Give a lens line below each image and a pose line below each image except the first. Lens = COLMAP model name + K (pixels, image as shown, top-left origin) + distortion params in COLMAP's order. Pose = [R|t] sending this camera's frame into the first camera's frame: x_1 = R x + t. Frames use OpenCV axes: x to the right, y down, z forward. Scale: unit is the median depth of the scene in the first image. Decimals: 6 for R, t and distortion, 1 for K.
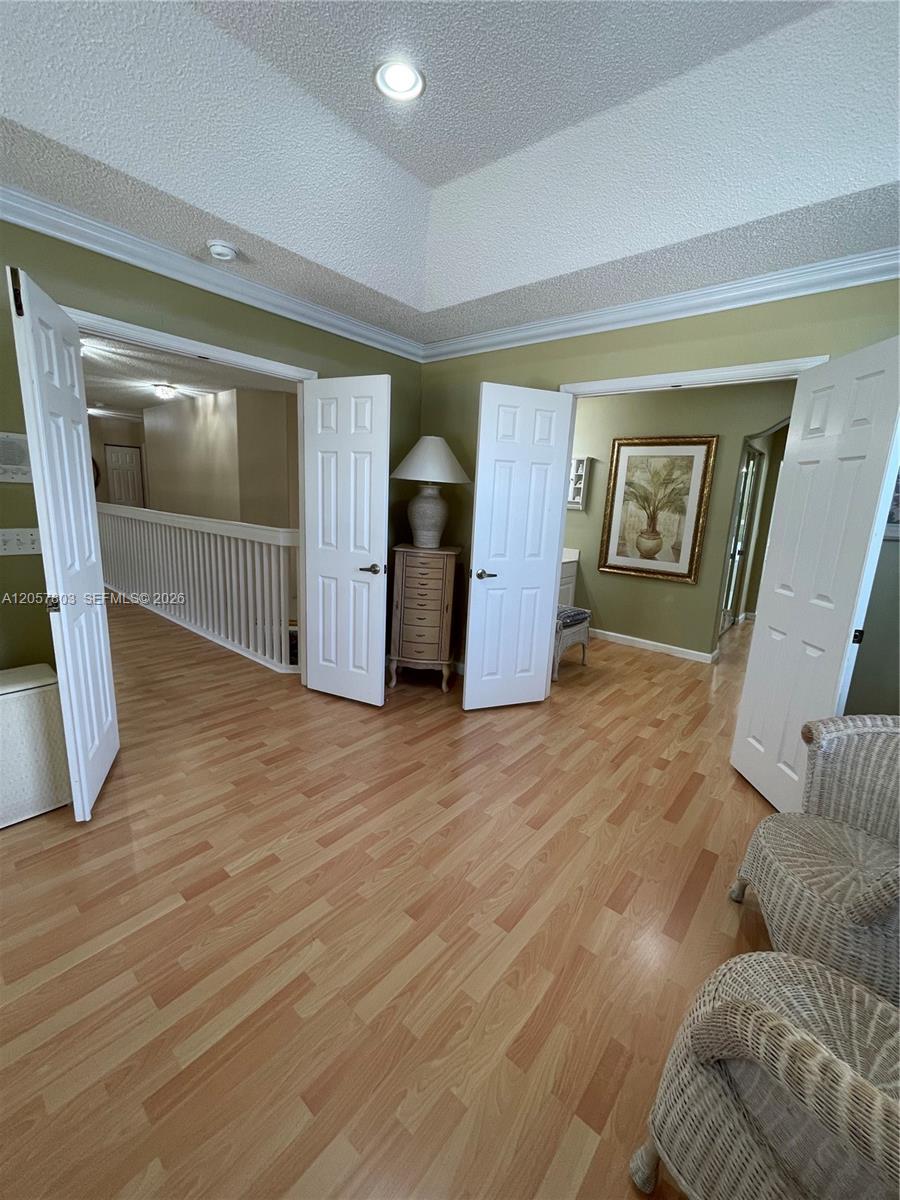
lens RADIAL K [[485.3, 0, 452.1], [0, 485.3, 592.9], [0, 0, 1]] dist [0.001749, -0.000157]
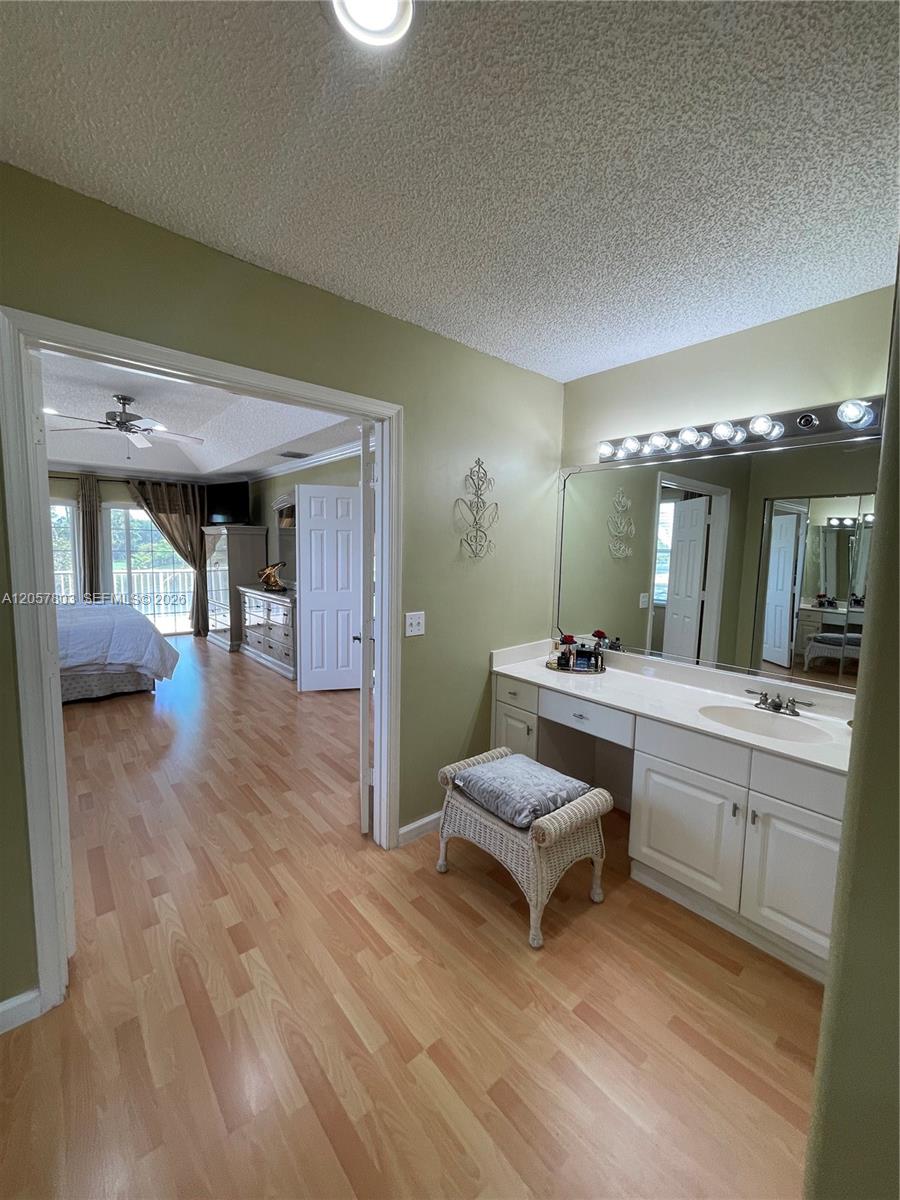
lens RADIAL K [[485.3, 0, 450.2], [0, 485.3, 596.0], [0, 0, 1]] dist [0.001749, -0.000157]
pose [[-0.171694, 0.042122, -0.984249, 0.739541], [-0.219665, 0.972295, 0.079929, -0.179725], [0.960348, 0.229929, -0.157685, 0.986322]]
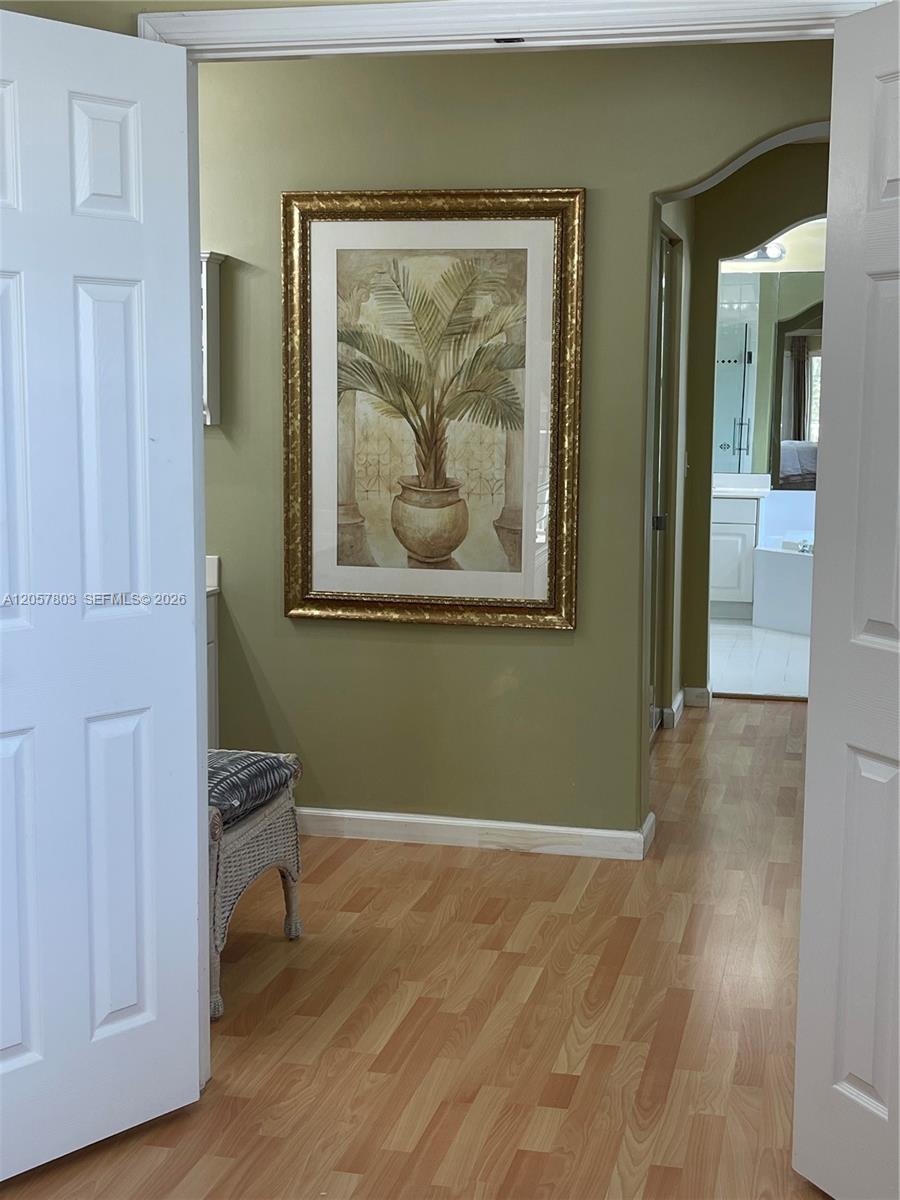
lens RADIAL K [[1579.6, 0, 458.0], [0, 1579.6, 594.0], [0, 0, 1]] dist [0.084369, 0.000000]
pose [[0.896453, -0.096712, 0.432456, -0.042529], [0.121214, 0.992191, -0.029381, -0.022776], [-0.426238, 0.078758, 0.901176, 0.058740]]
